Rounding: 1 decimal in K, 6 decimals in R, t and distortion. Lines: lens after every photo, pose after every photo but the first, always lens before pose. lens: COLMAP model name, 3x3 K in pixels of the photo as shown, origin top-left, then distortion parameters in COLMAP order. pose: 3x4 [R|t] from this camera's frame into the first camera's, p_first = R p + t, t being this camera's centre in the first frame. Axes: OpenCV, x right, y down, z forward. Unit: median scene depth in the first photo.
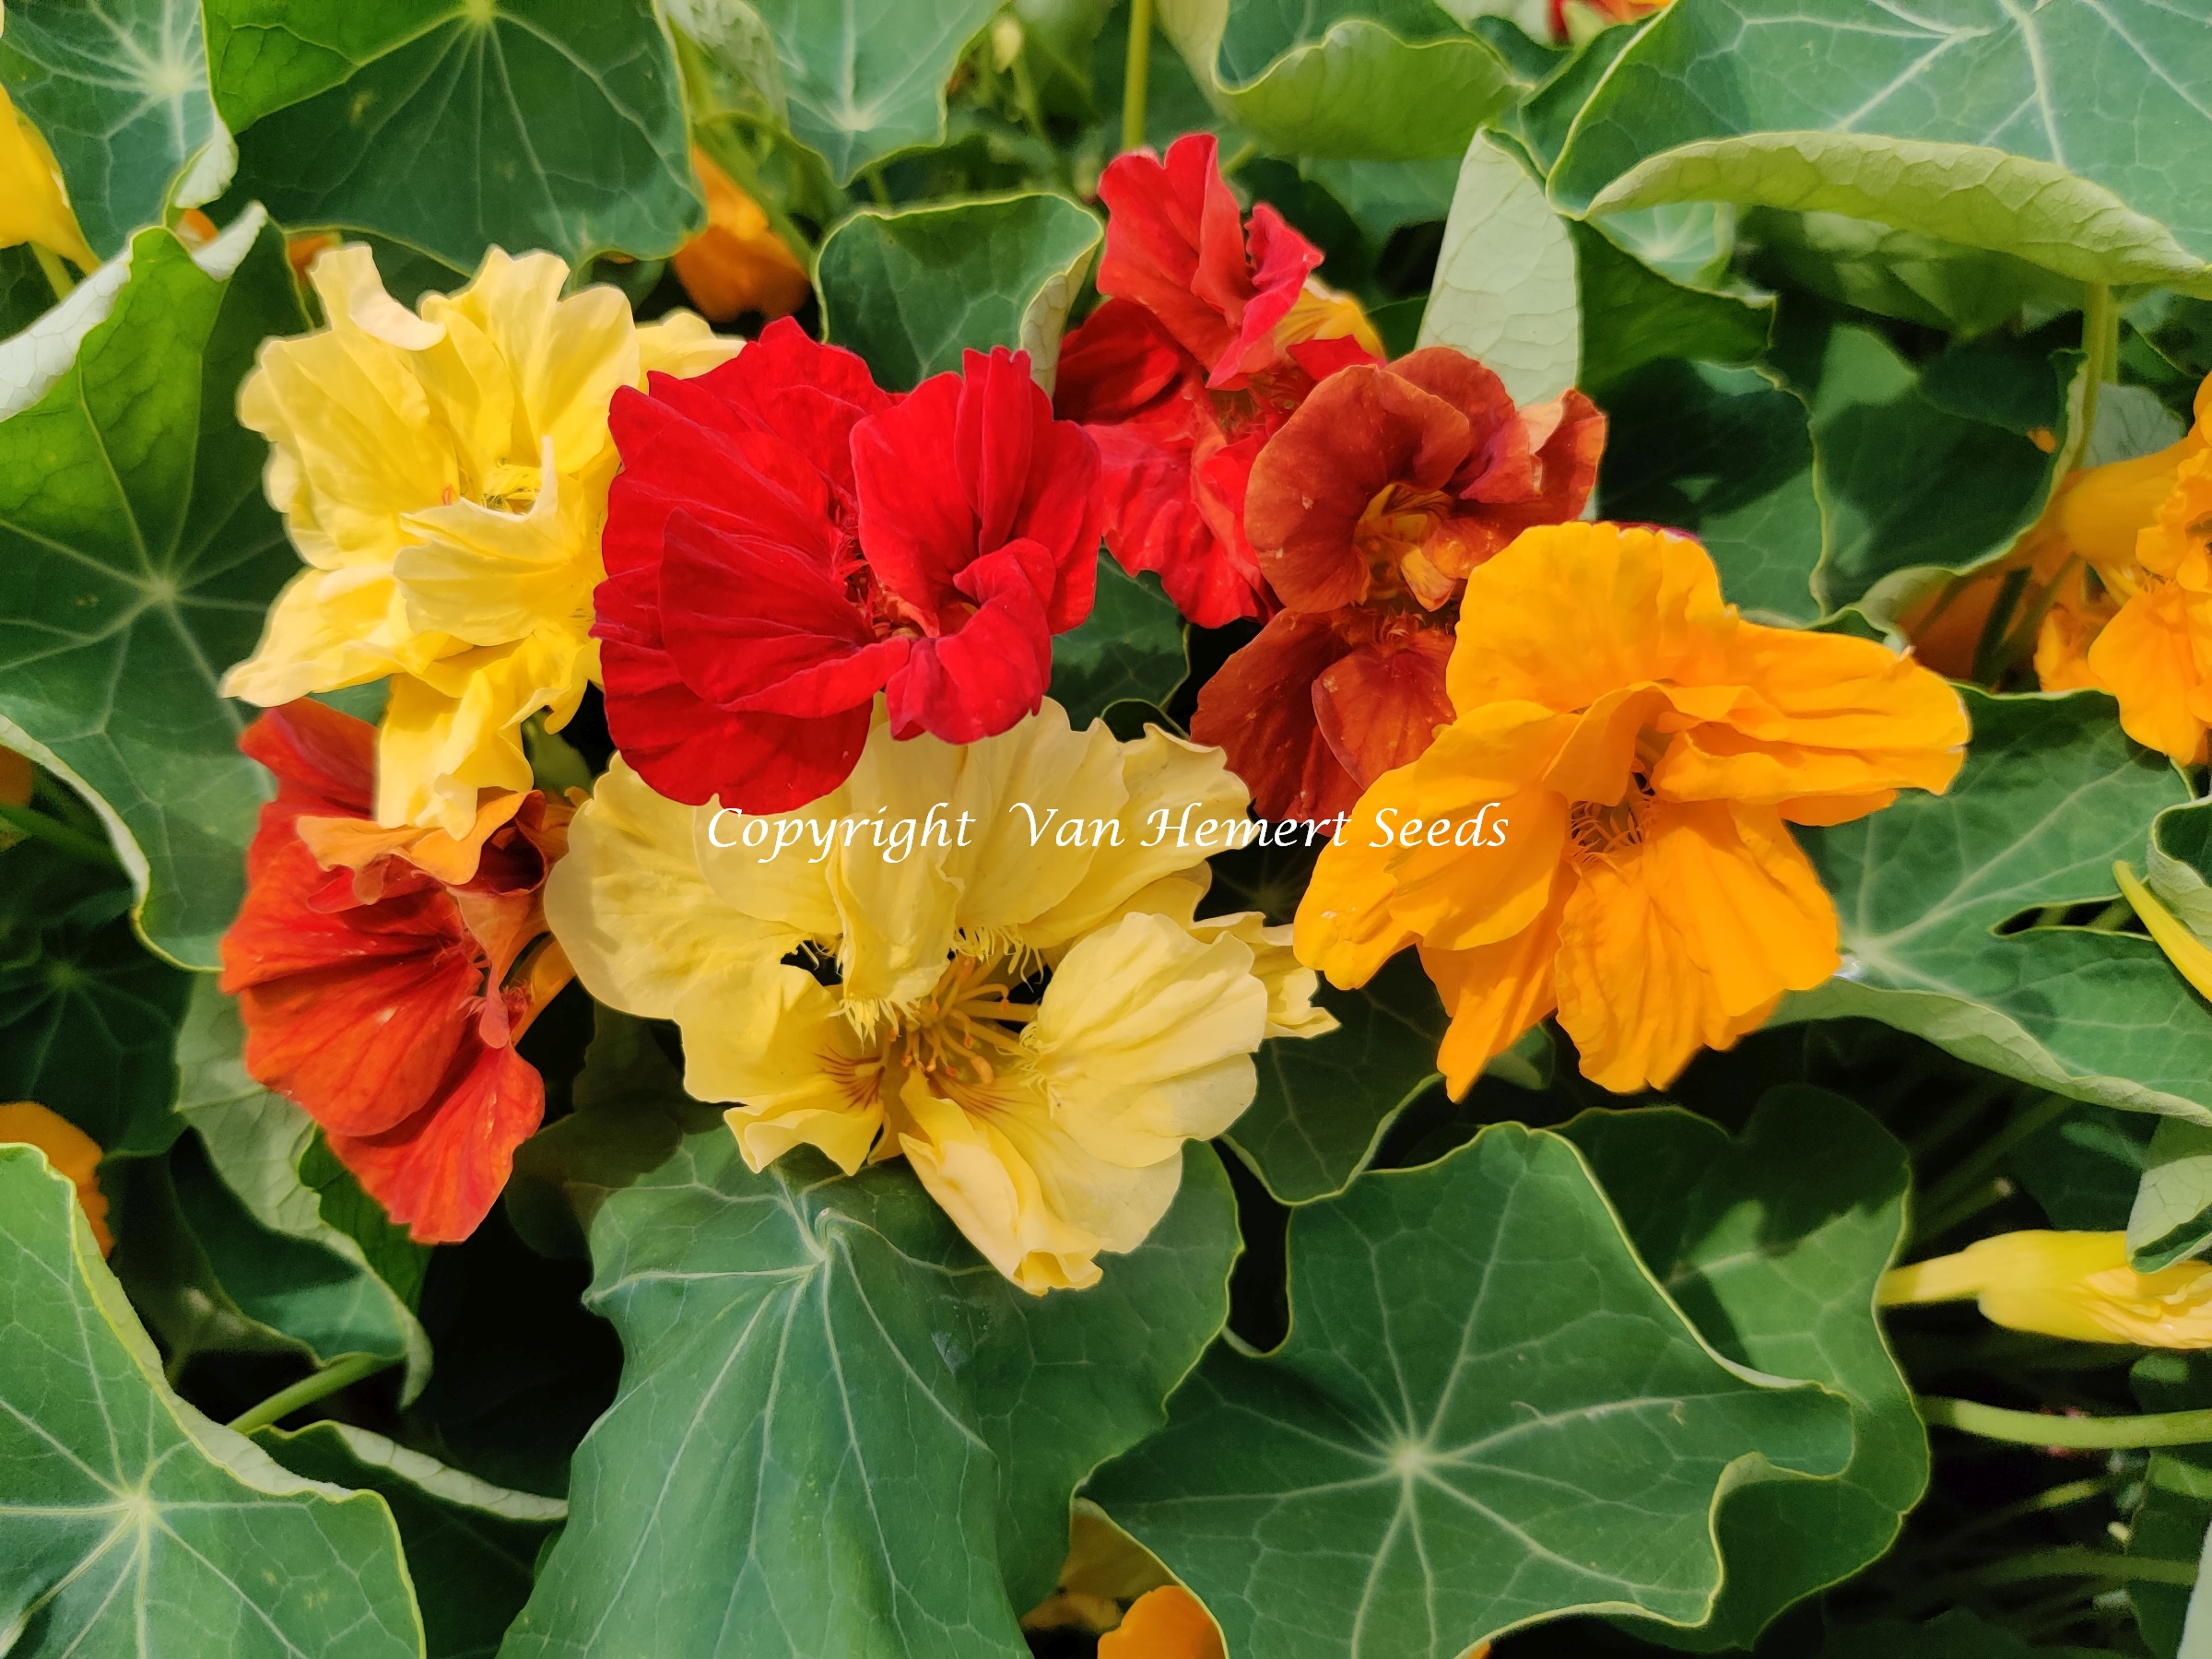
lens RADIAL K [[1741.1, 0, 1106.0], [0, 1741.1, 829.5], [0, 0, 1]] dist [0.008288, -0.148068]
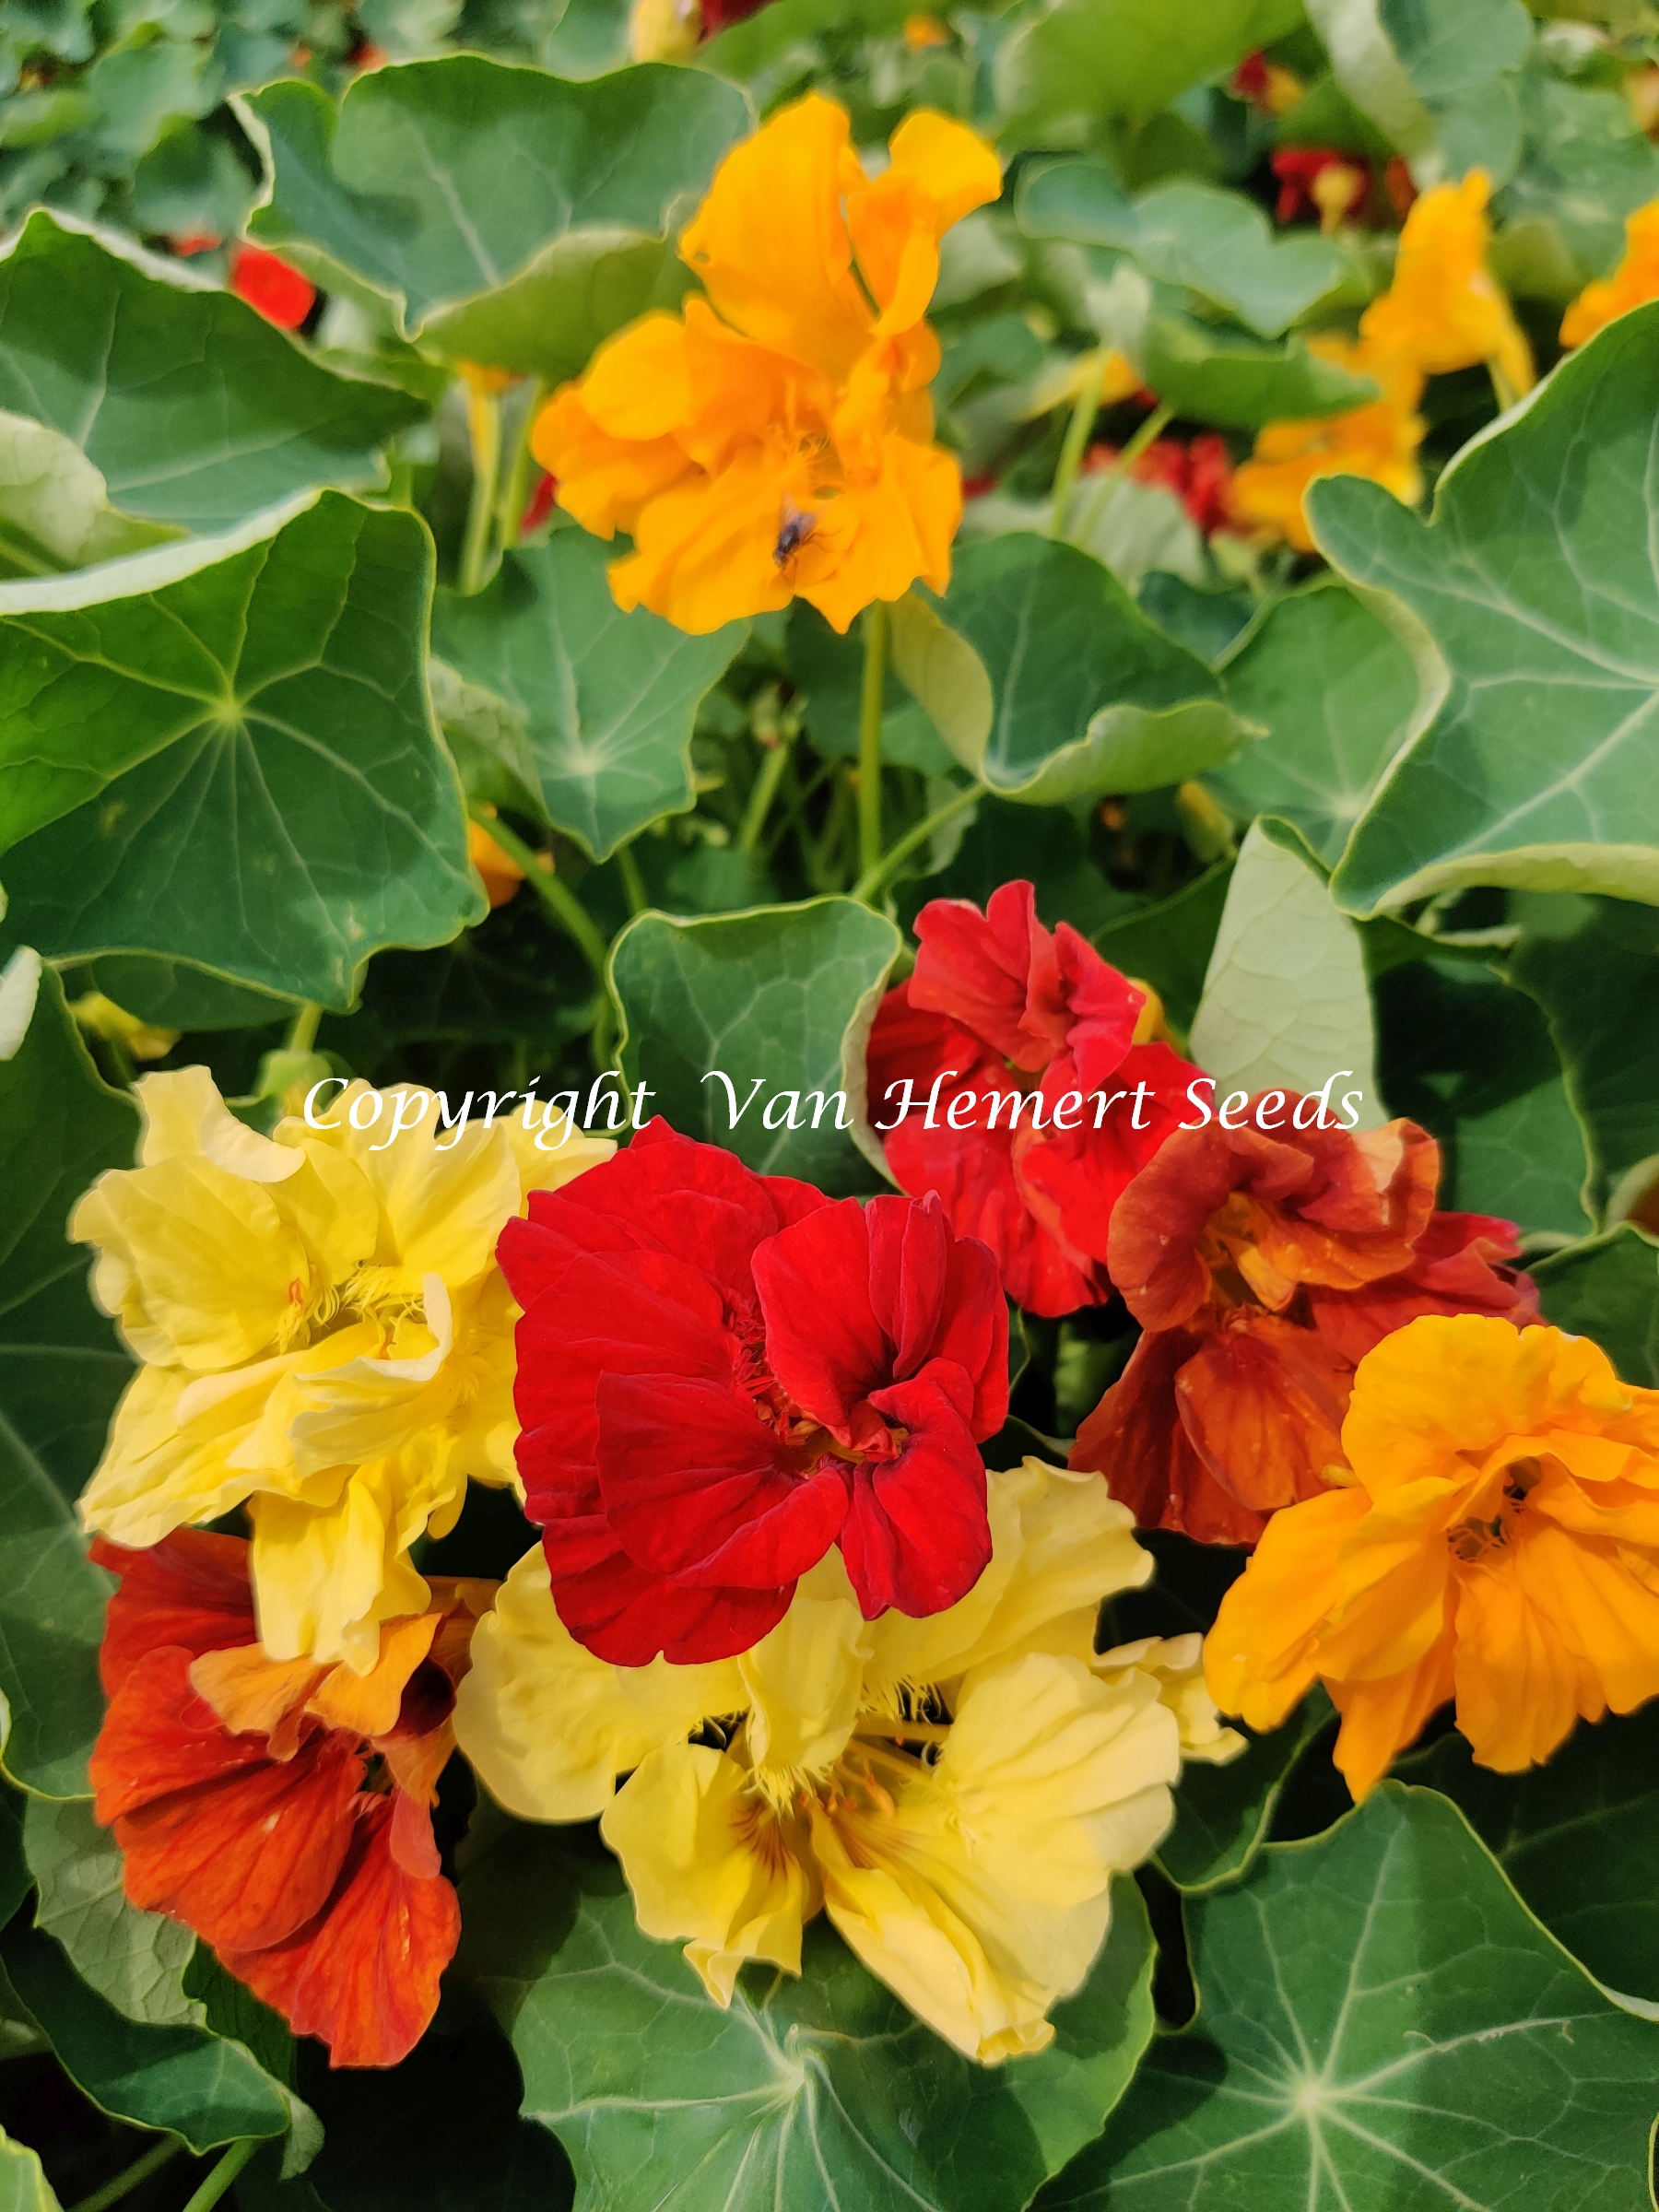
lens RADIAL K [[1726.8, 0, 948.0], [0, 1726.8, 1105.6], [0, 0, 1]] dist [-0.062693, -0.000220]
pose [[0.989287, -0.084402, 0.119109, -0.119354], [0.092236, 0.993814, -0.061863, -0.200333], [-0.113151, 0.072186, 0.990952, -0.010367]]
